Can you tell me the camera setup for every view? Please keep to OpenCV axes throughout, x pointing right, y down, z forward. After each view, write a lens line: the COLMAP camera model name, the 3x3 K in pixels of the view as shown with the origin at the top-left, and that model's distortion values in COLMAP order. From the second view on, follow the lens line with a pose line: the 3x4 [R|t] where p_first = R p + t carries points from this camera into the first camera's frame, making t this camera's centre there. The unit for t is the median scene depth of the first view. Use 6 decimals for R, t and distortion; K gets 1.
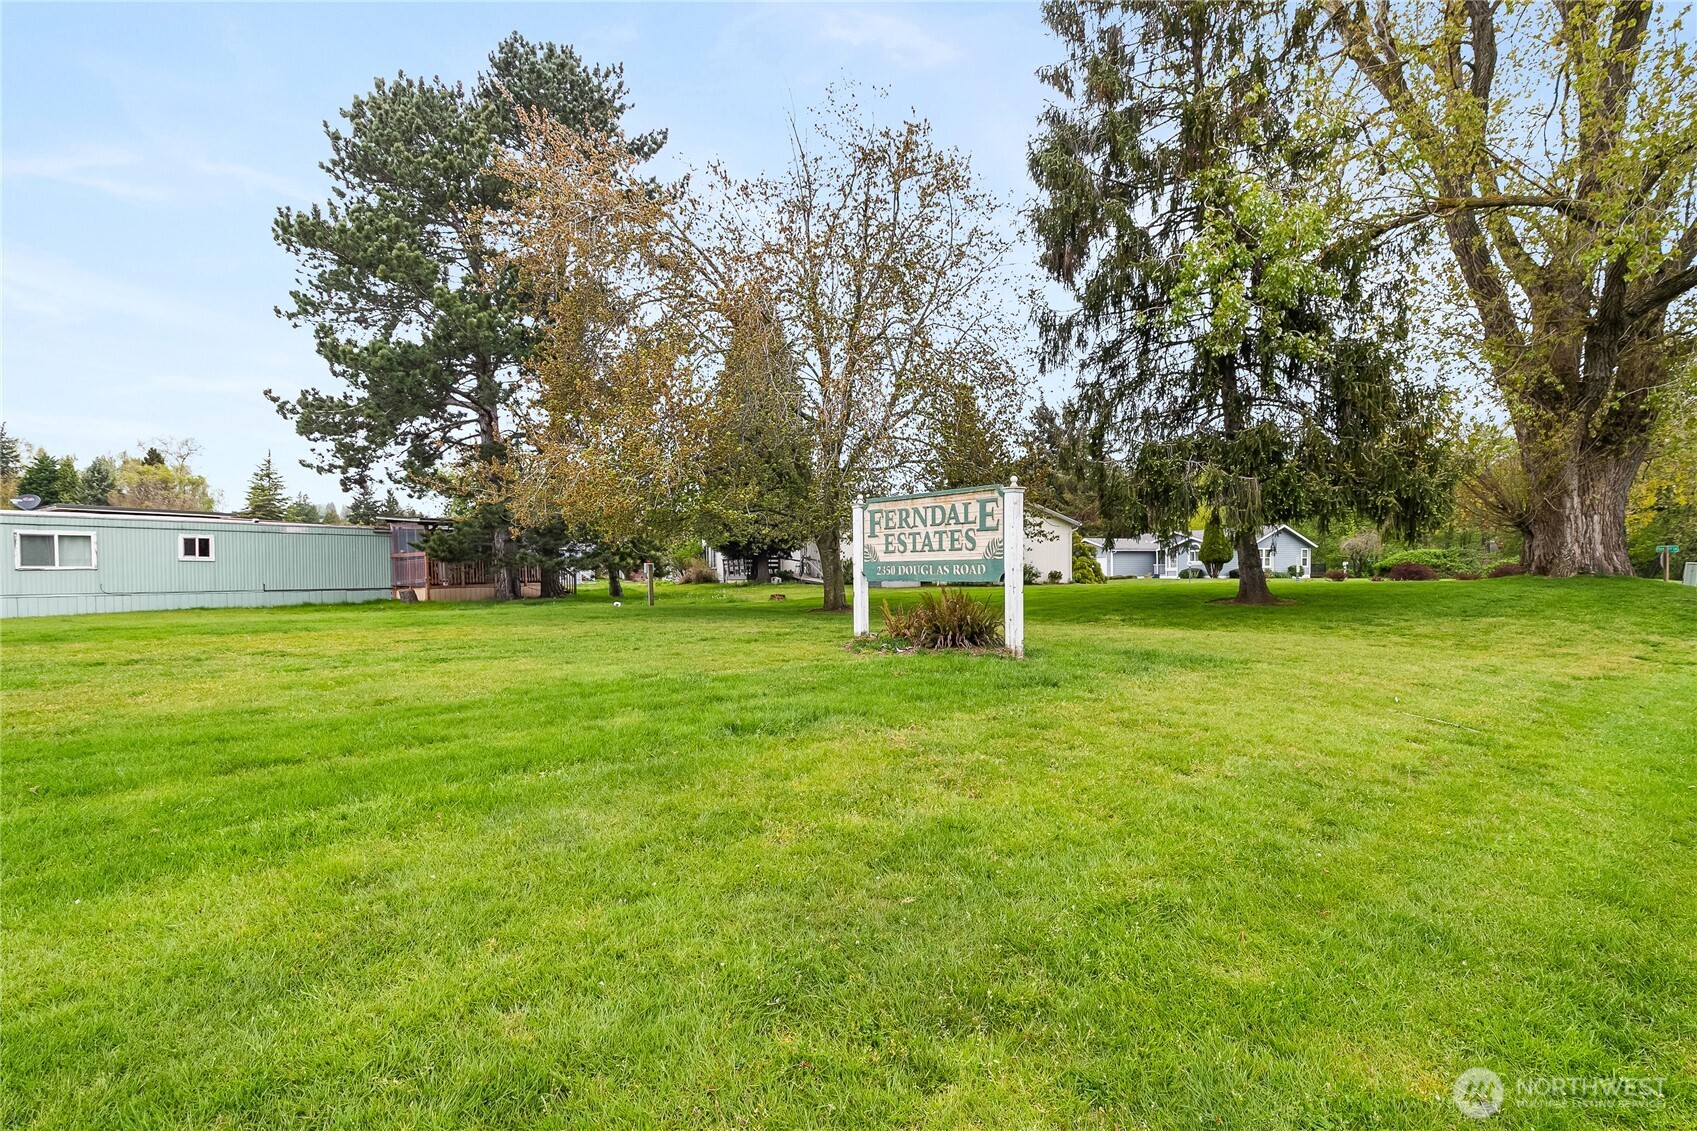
lens RADIAL K [[779.1, 0, 837.0], [0, 779.1, 572.4], [0, 0, 1]] dist [-0.002533, 0.002126]
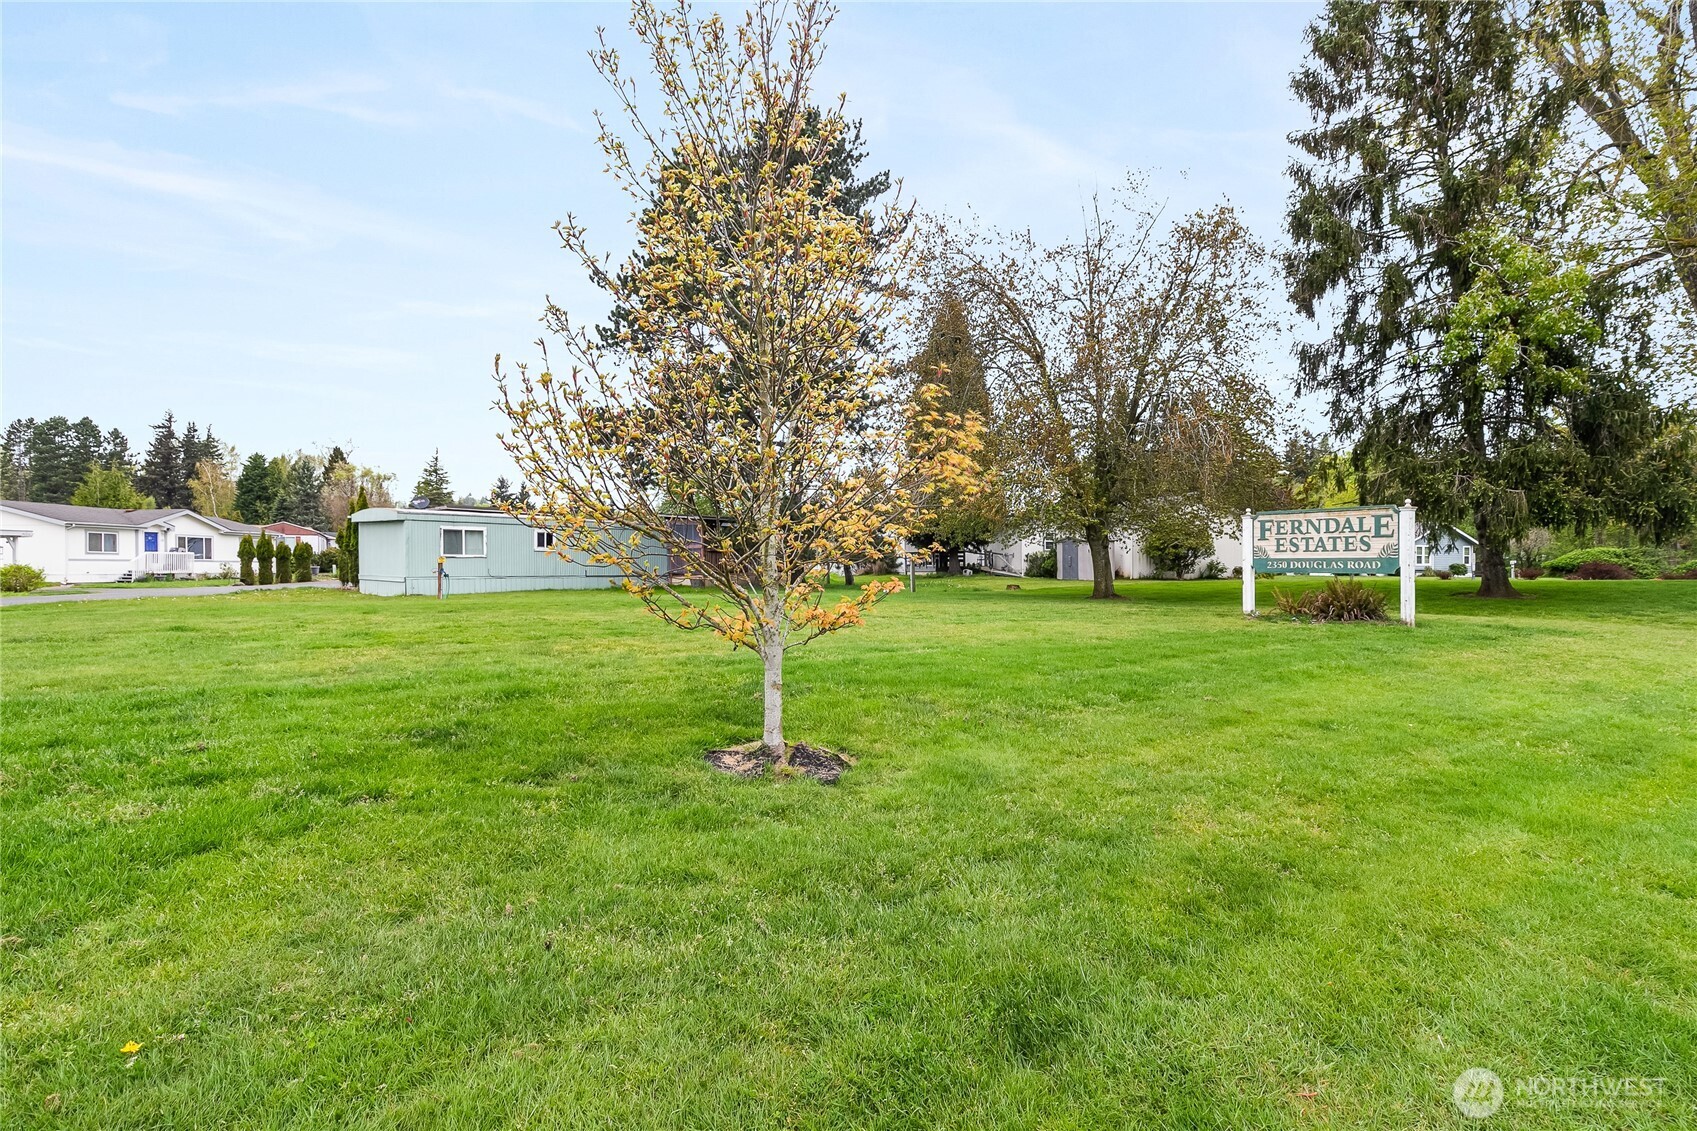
lens RADIAL K [[779.1, 0, 858.2], [0, 779.1, 556.4], [0, 0, 1]] dist [-0.002533, 0.002126]
pose [[0.994667, 0.009392, -0.102706, -0.355886], [-0.010577, 0.999884, -0.010992, 0.003917], [0.102591, 0.012020, 0.994651, -0.295253]]
